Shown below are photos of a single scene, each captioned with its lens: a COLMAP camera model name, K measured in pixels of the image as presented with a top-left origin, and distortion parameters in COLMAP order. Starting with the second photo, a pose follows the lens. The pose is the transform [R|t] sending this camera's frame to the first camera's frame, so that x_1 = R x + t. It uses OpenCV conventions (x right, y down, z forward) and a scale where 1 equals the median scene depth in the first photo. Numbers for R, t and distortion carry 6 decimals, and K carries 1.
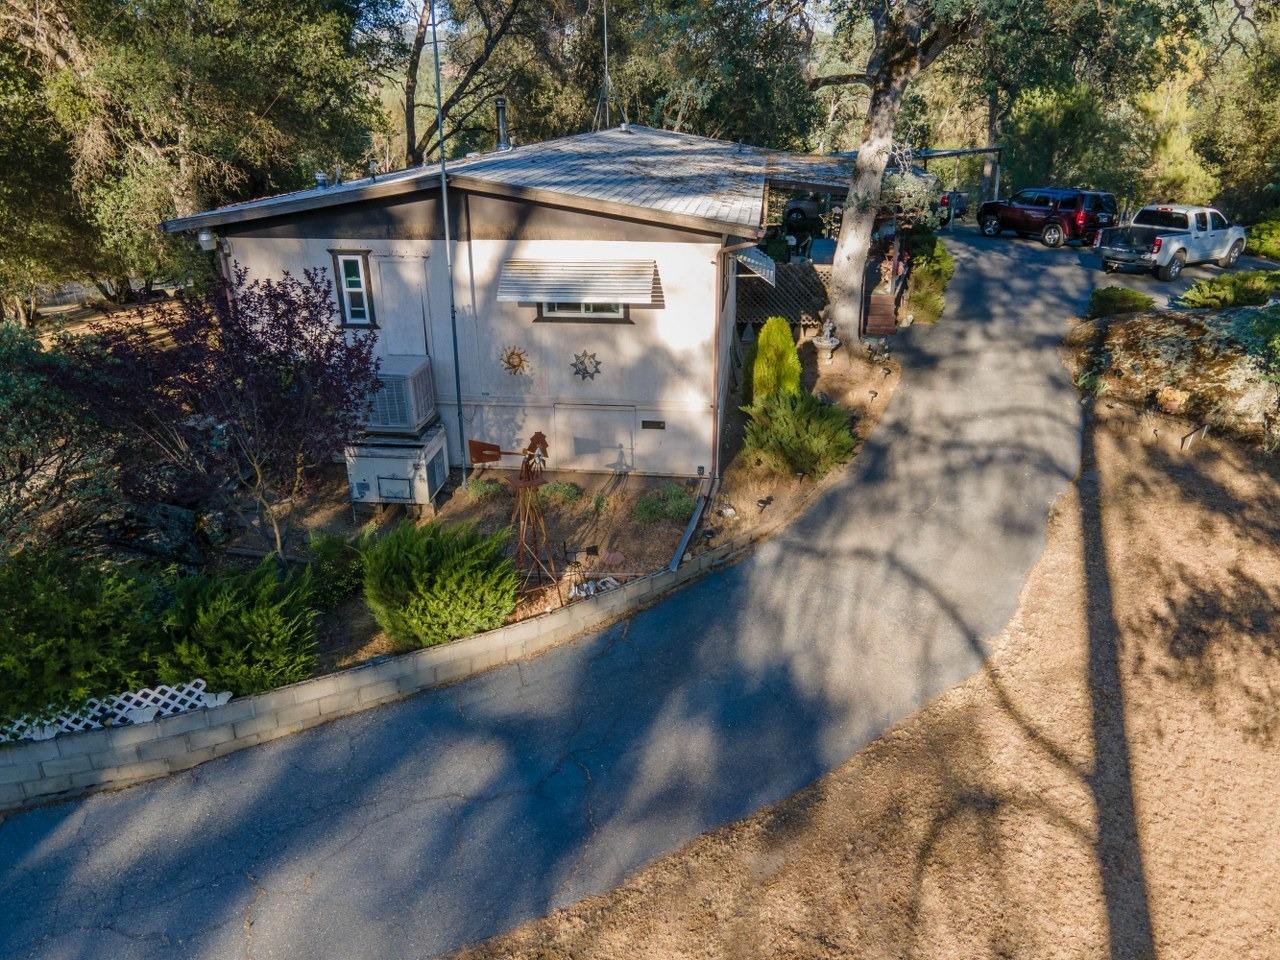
lens RADIAL K [[910.7, 0, 619.1], [0, 910.7, 492.5], [0, 0, 1]] dist [0.012525, 0.001328]
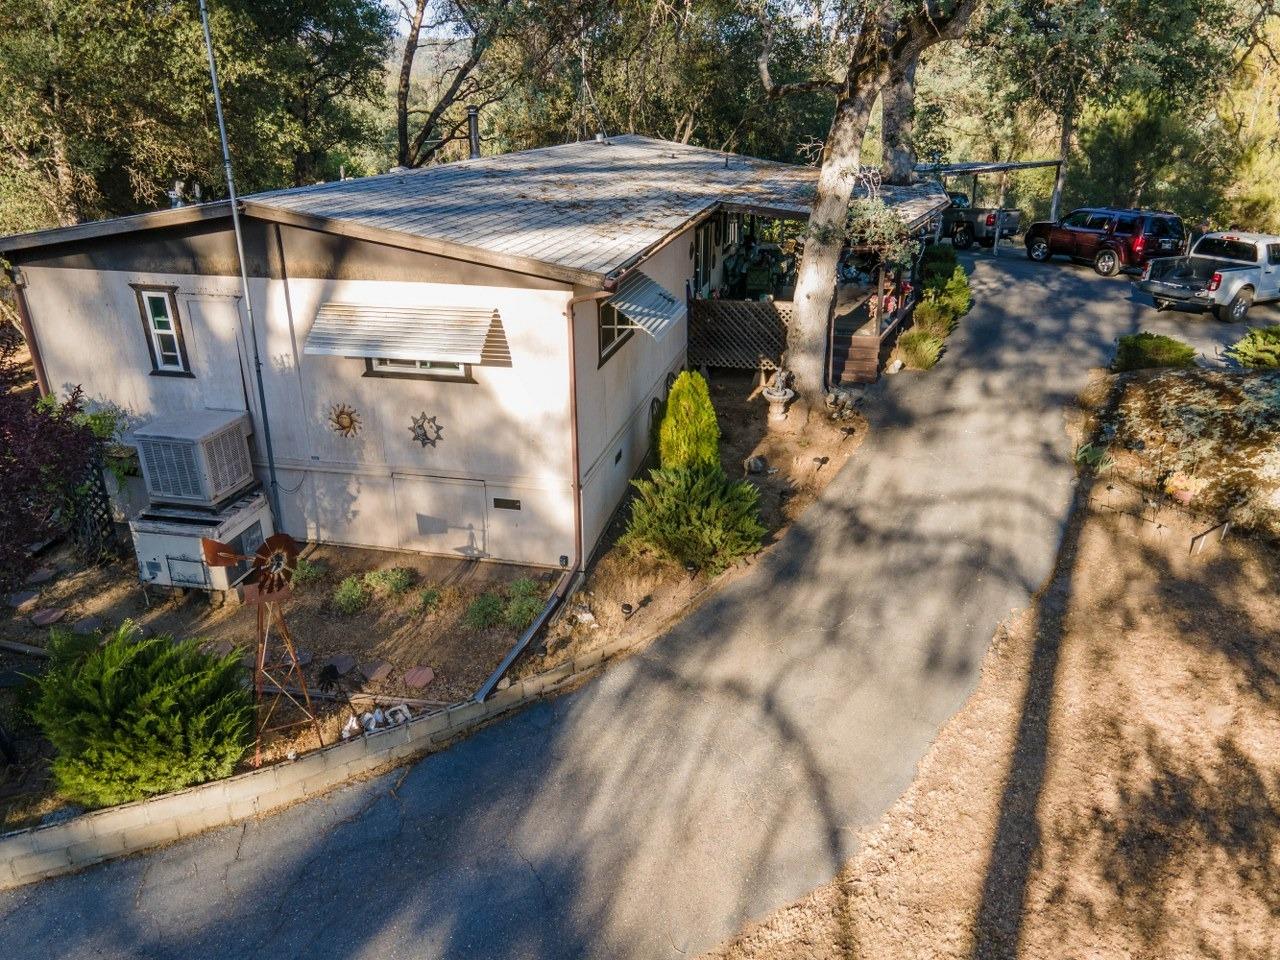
lens RADIAL K [[922.3, 0, 629.0], [0, 922.3, 481.1], [0, 0, 1]] dist [0.013750, 0.004280]
pose [[0.995860, 0.038884, -0.082162, 0.213505], [-0.040296, 0.999066, -0.015600, -0.085610], [0.081479, 0.018846, 0.996497, 0.175633]]
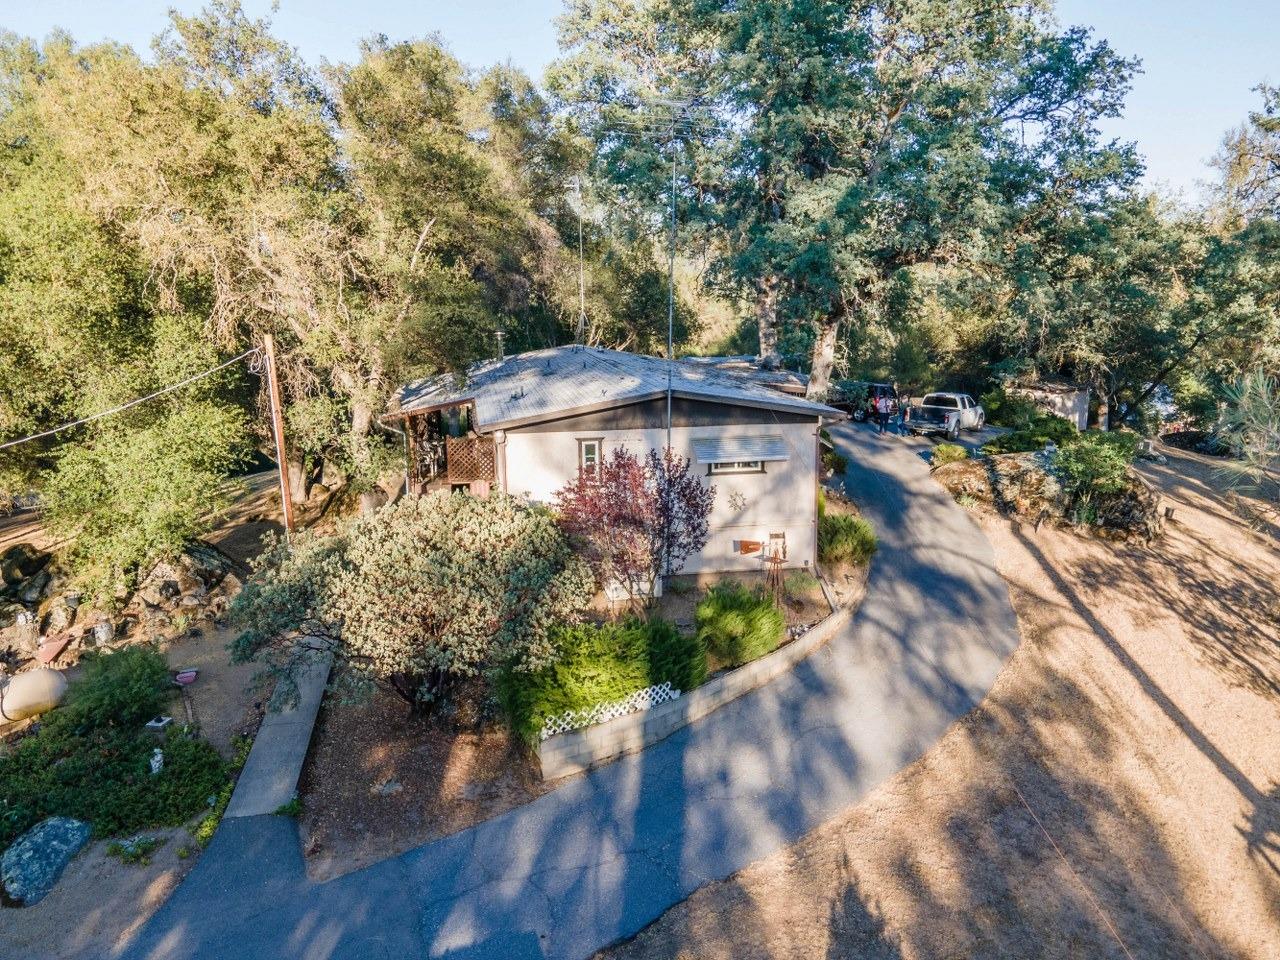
lens RADIAL K [[922.3, 0, 629.0], [0, 922.3, 481.1], [0, 0, 1]] dist [0.013750, 0.004280]
pose [[0.946172, -0.062534, 0.317567, -0.705795], [0.130990, 0.971200, -0.199031, 0.118690], [-0.295975, 0.229915, 0.927113, -0.429045]]
